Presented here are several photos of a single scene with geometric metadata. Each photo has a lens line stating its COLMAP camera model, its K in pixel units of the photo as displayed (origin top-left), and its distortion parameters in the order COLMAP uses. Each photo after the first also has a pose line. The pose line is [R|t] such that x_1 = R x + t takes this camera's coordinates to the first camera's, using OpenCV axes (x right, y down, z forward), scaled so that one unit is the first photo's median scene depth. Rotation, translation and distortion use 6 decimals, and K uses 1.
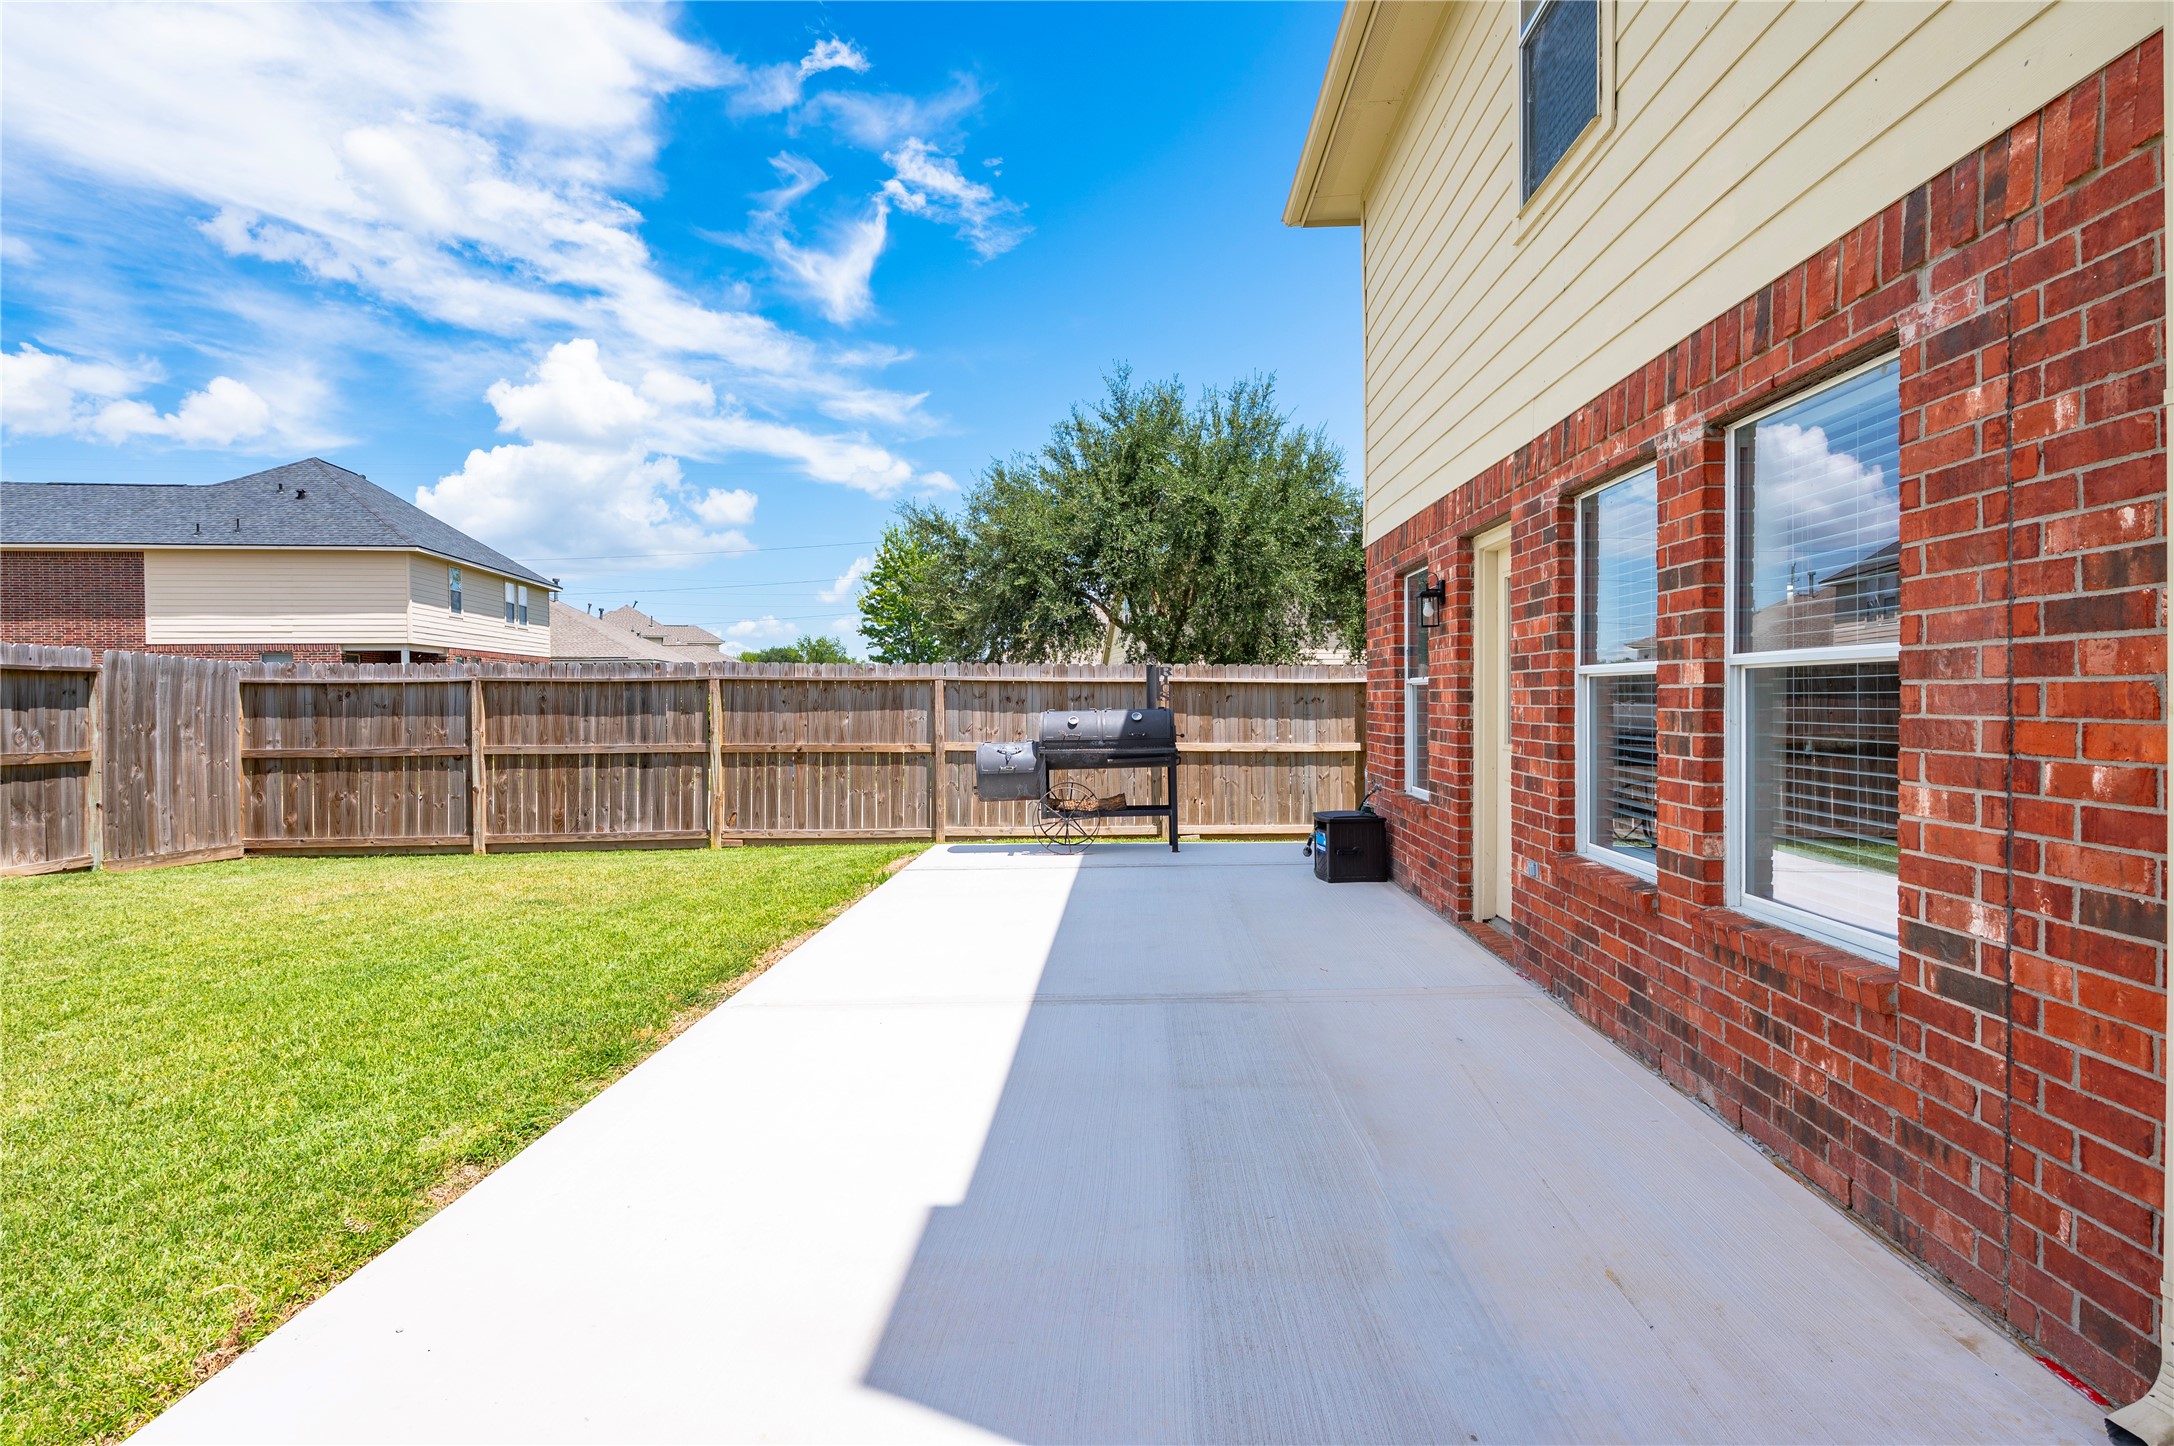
lens RADIAL K [[1183.1, 0, 1088.1], [0, 1183.1, 710.2], [0, 0, 1]] dist [-0.000008, 0.000034]
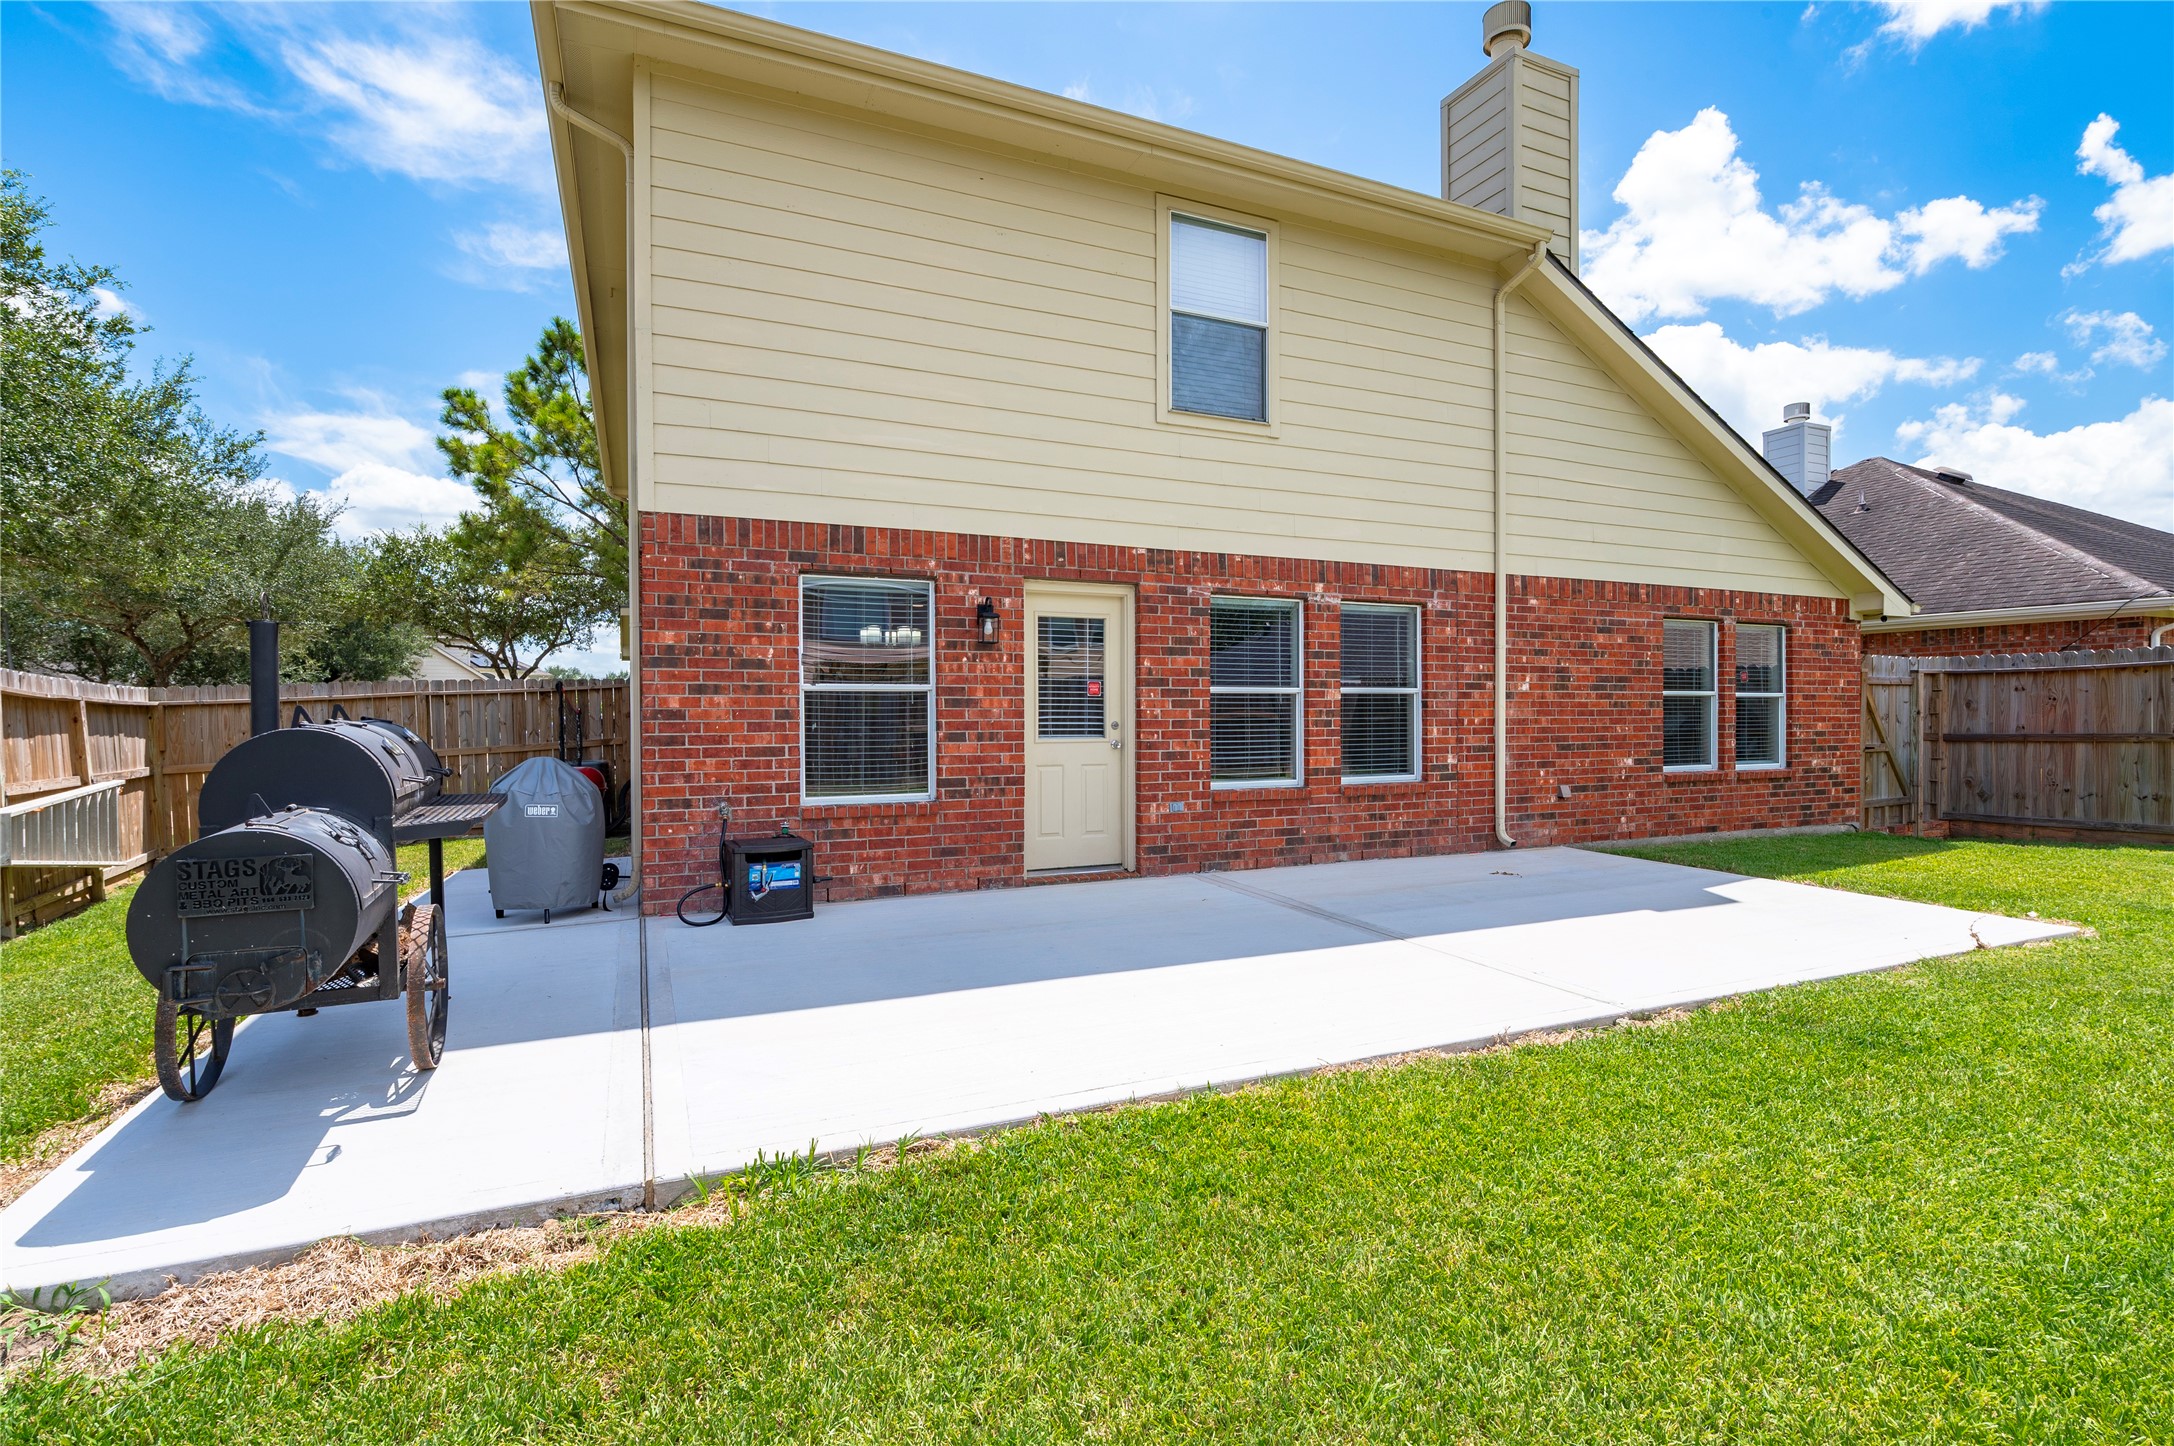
lens RADIAL K [[981.7, 0, 1083.6], [0, 981.7, 717.4], [0, 0, 1]] dist [-0.012092, -0.000116]
pose [[-0.453932, -0.002217, 0.891033, -1.680737], [0.019694, 0.999728, 0.012520, -0.031898], [-0.890818, 0.023231, -0.453765, 3.654861]]
